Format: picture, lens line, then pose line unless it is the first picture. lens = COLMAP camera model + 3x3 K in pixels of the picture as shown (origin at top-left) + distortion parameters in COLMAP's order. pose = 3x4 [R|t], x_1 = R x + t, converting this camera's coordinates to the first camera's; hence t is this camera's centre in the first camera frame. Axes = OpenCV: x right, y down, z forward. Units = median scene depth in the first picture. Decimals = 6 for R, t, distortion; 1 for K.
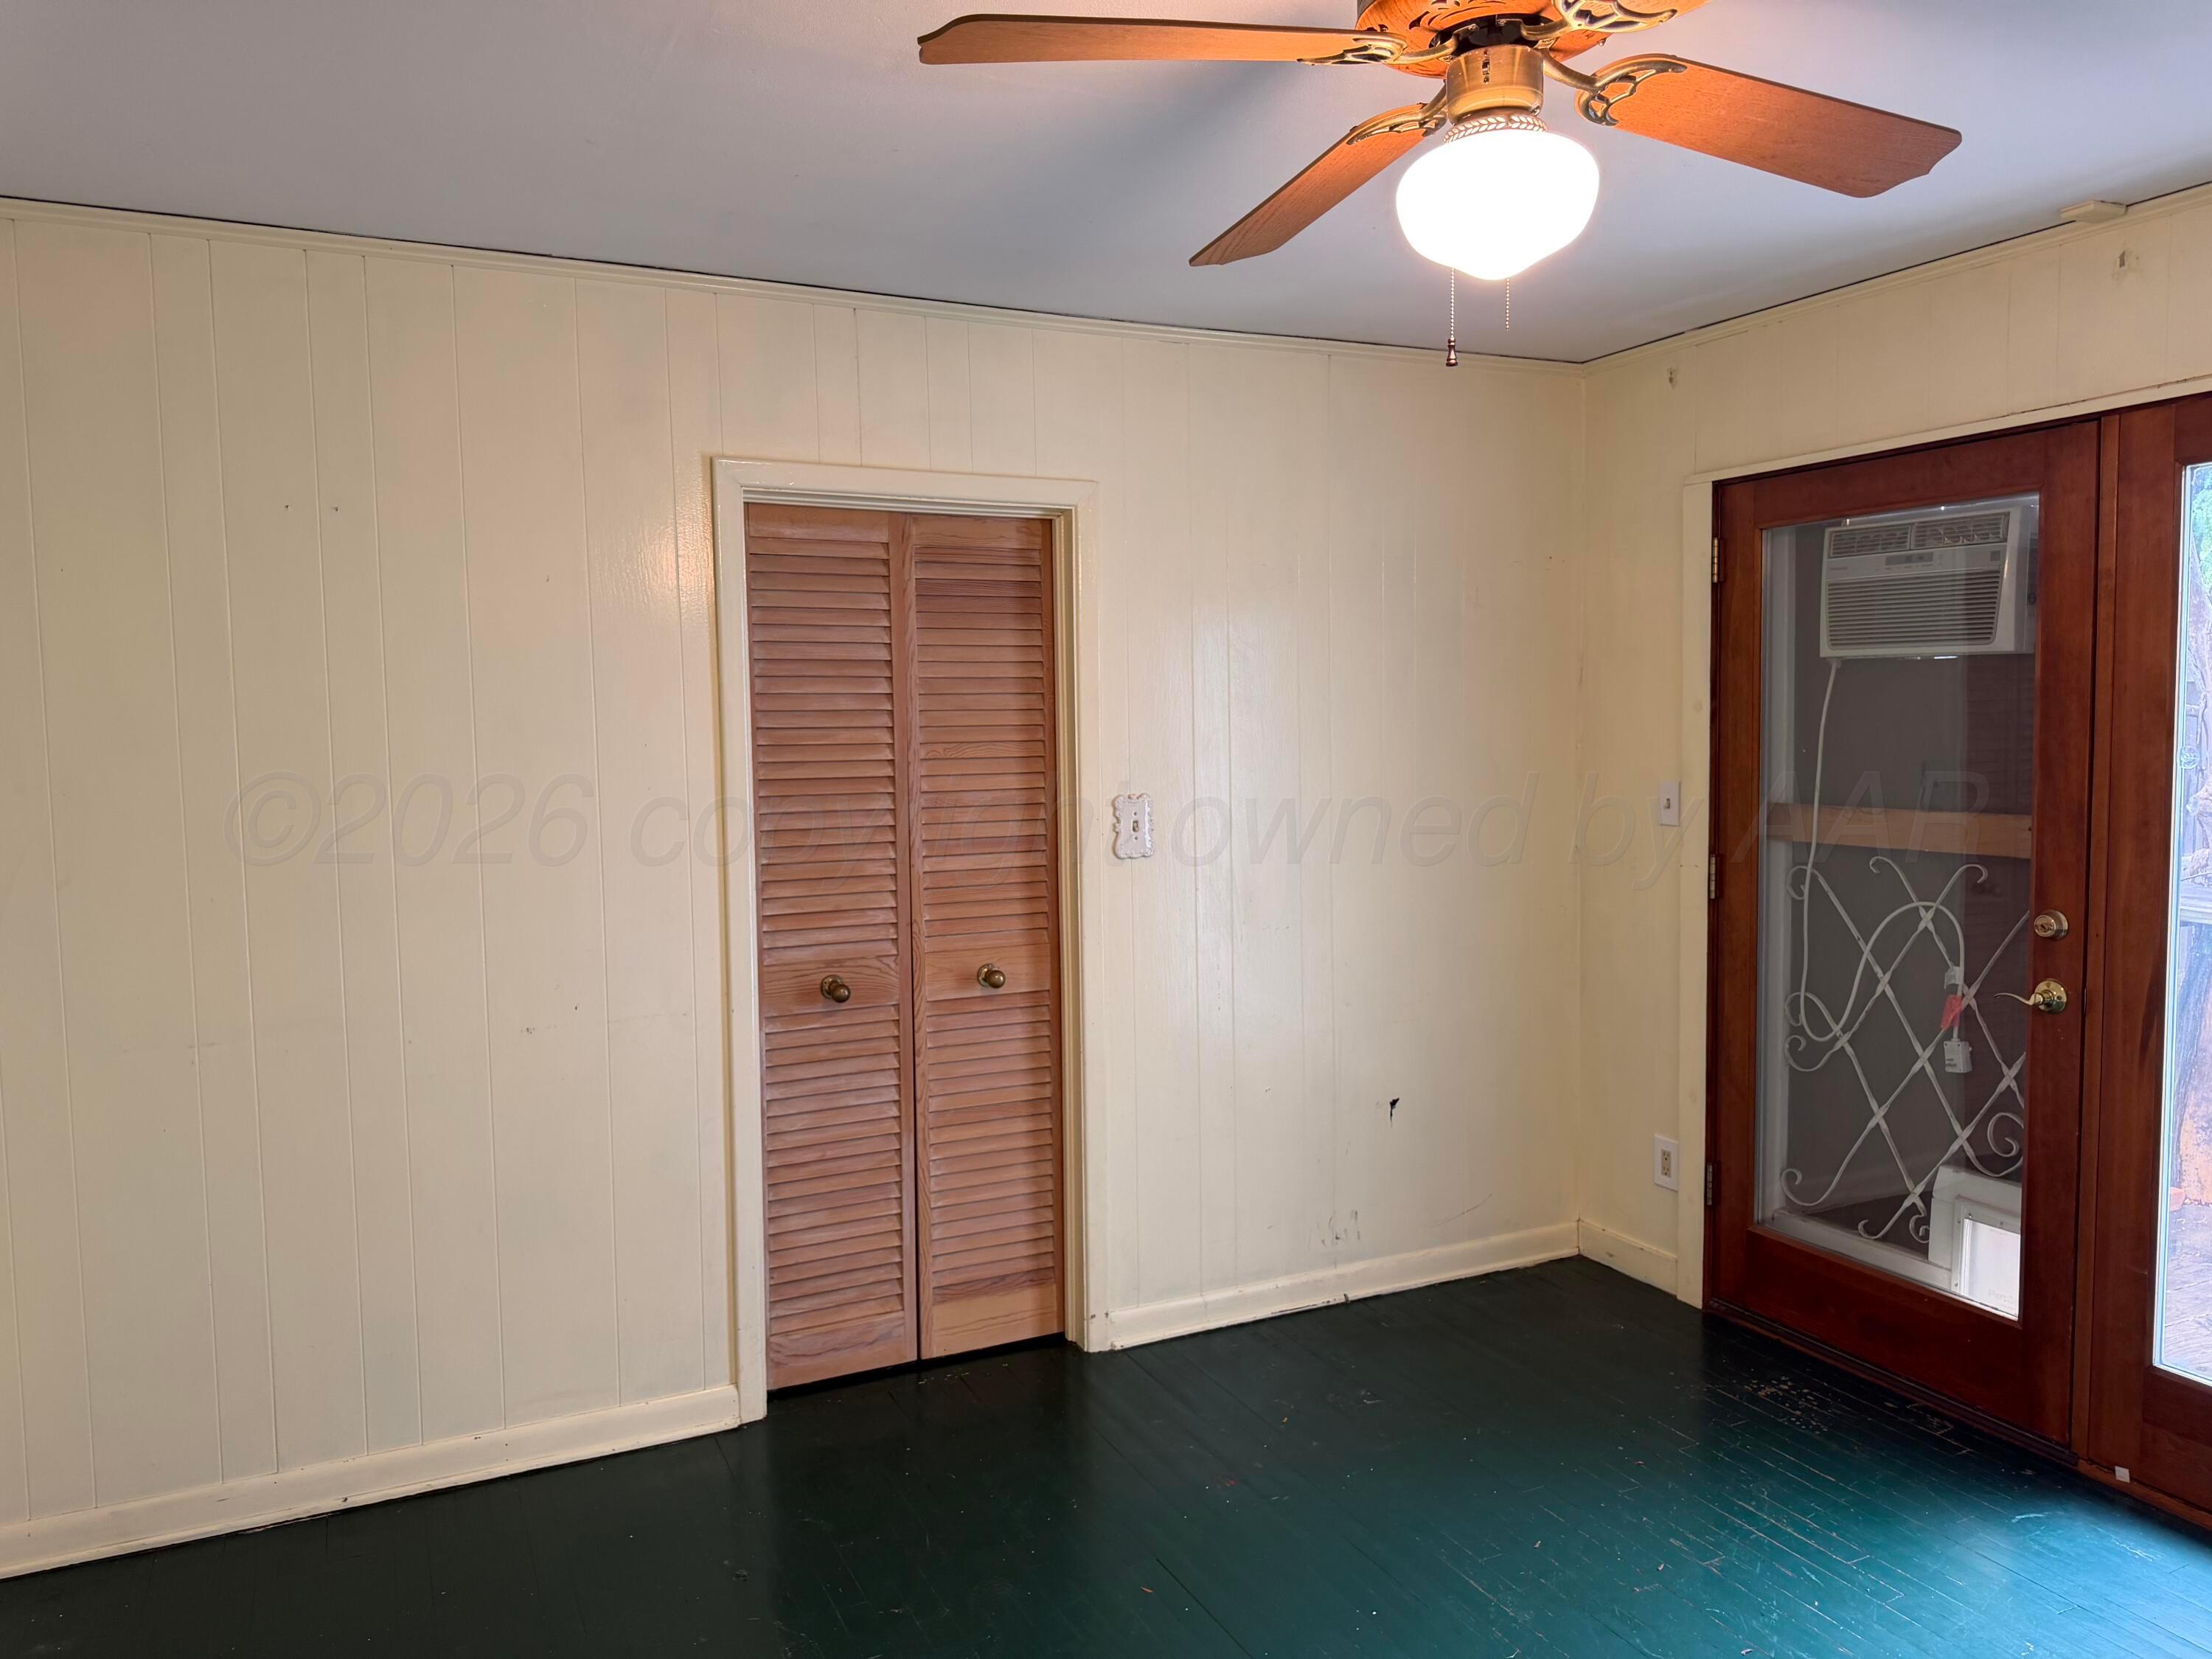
lens RADIAL K [[1580.0, 0, 1106.0], [0, 1580.0, 829.5], [0, 0, 1]] dist [0.030383, -0.043948]
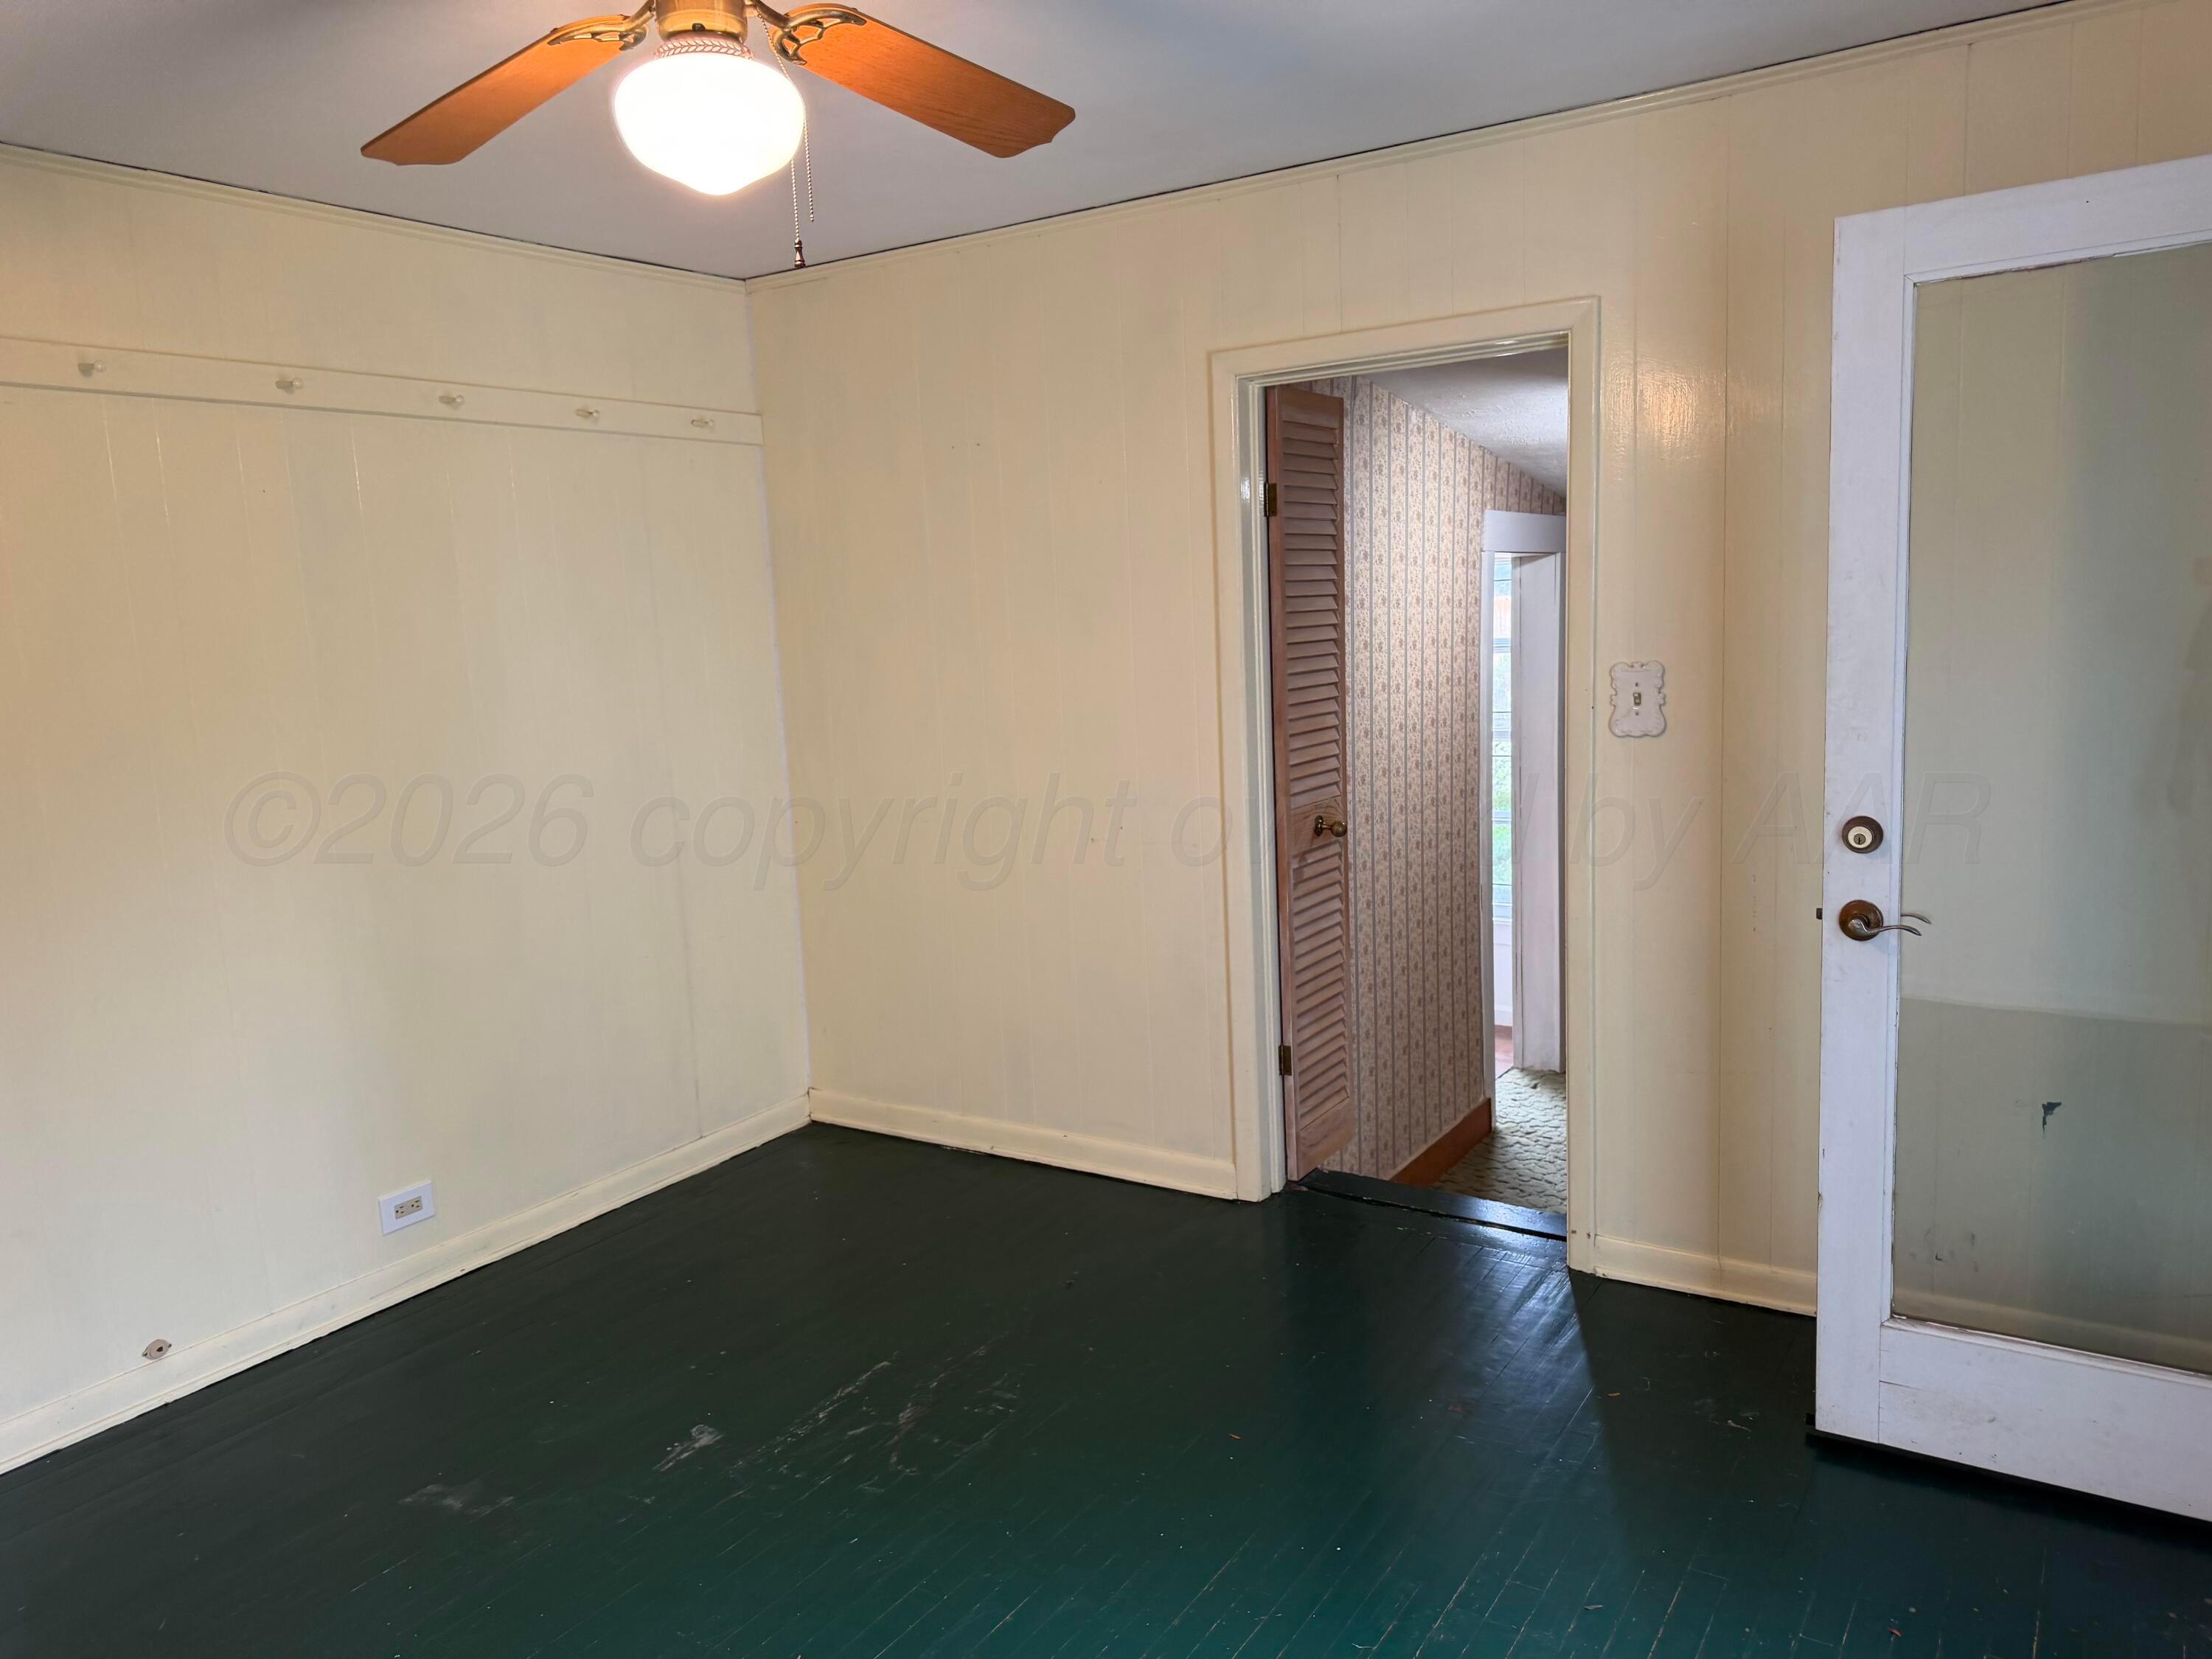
lens RADIAL K [[1534.4, 0, 1137.8], [0, 1534.4, 831.6], [0, 0, 1]] dist [0.116084, -0.146430]
pose [[0.519102, 0.111324, -0.847432, 0.702247], [-0.024653, 0.993019, 0.115347, -0.025335], [0.854357, -0.038985, 0.518222, 0.376883]]
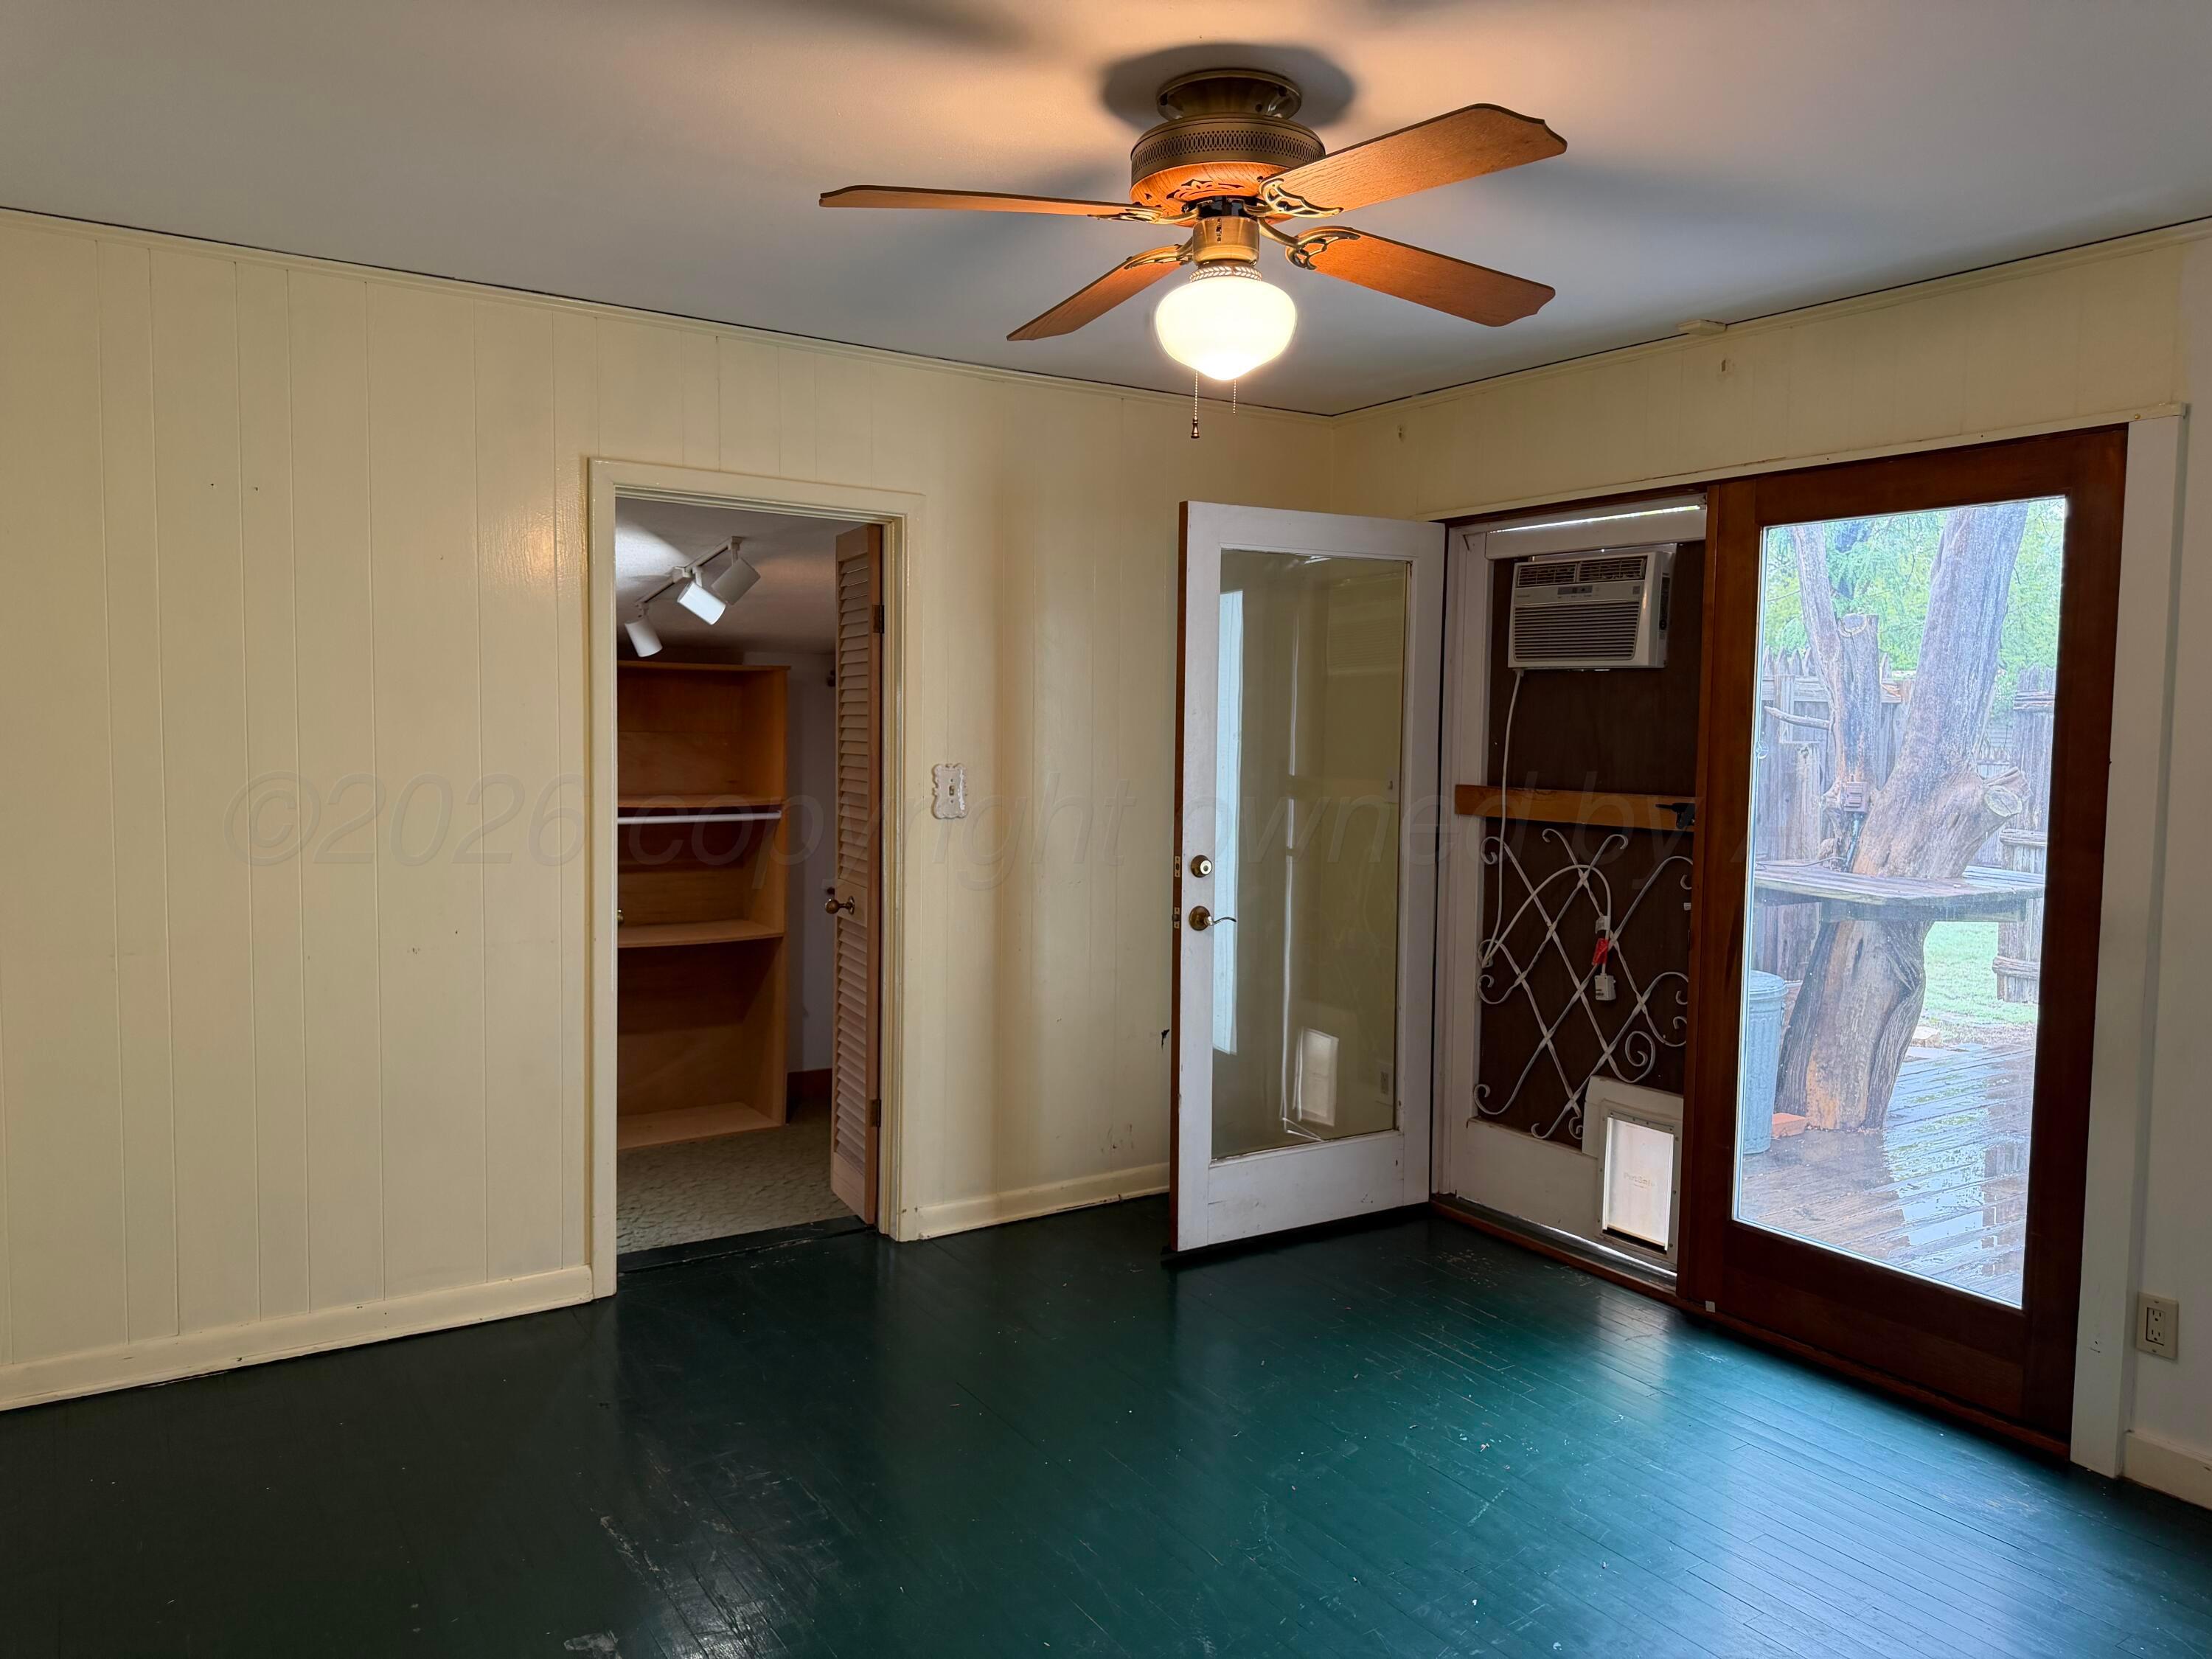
lens RADIAL K [[1546.2, 0, 1106.0], [0, 1546.2, 829.5], [0, 0, 1]] dist [0.062783, -0.089195]
pose [[0.991994, 0.022241, 0.124312, -0.010750], [-0.022355, 0.999750, -0.000481, 0.028014], [-0.124292, -0.002302, 0.992243, -0.176620]]
